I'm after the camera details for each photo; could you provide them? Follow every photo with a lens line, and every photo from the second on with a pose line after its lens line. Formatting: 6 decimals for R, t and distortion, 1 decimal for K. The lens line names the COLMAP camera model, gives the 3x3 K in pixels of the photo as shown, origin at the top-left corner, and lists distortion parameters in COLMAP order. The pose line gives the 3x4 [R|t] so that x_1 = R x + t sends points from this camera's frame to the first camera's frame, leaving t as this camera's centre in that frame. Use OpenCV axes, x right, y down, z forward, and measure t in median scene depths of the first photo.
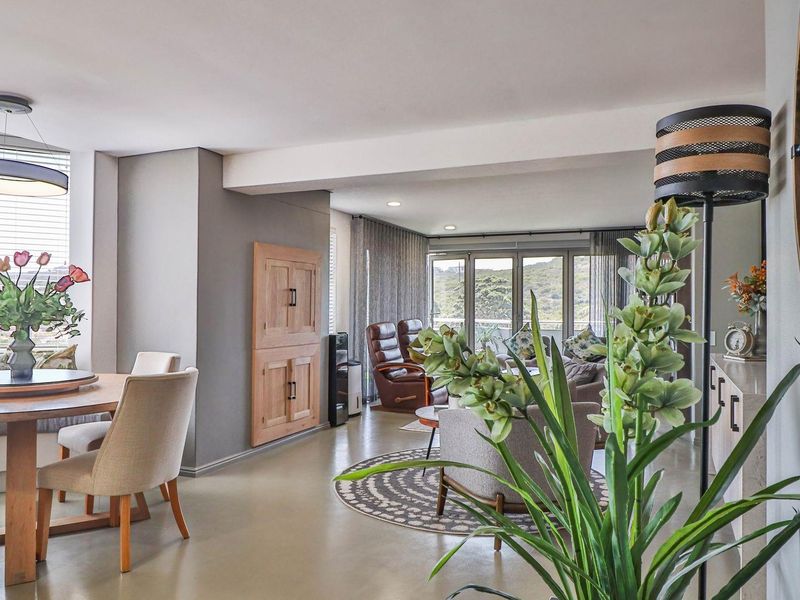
lens RADIAL K [[593.7, 0, 403.1], [0, 593.7, 300.1], [0, 0, 1]] dist [-0.000887, -0.010316]
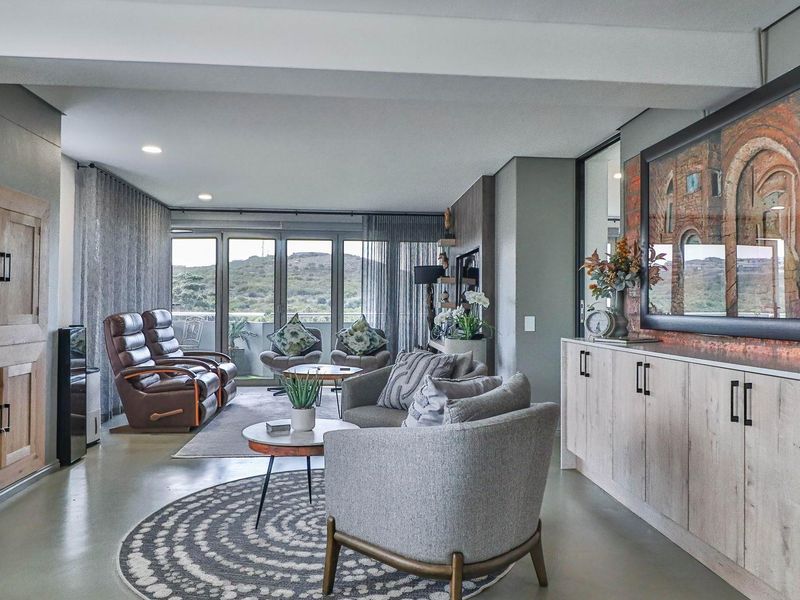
lens RADIAL K [[593.7, 0, 403.1], [0, 593.7, 300.1], [0, 0, 1]] dist [-0.000887, -0.010316]
pose [[0.876158, 0.004690, 0.482002, -0.134041], [-0.005690, 0.999984, 0.000612, 0.030221], [-0.481991, -0.003279, 0.876170, 0.293779]]
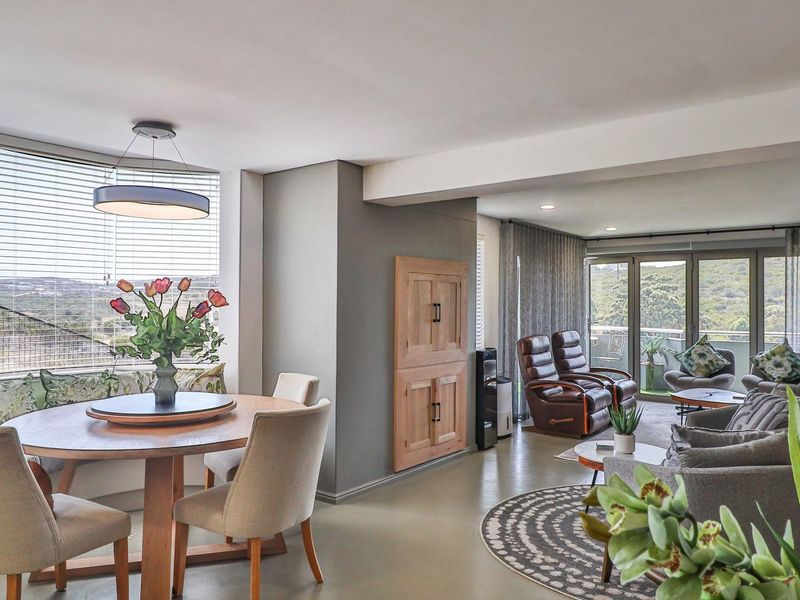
lens RADIAL K [[593.7, 0, 403.1], [0, 593.7, 300.1], [0, 0, 1]] dist [-0.000887, -0.010316]
pose [[0.968204, -0.004154, -0.250126, -0.003037], [0.004358, 0.999990, 0.000261, -0.027969], [0.250122, -0.001343, 0.968213, 0.088271]]
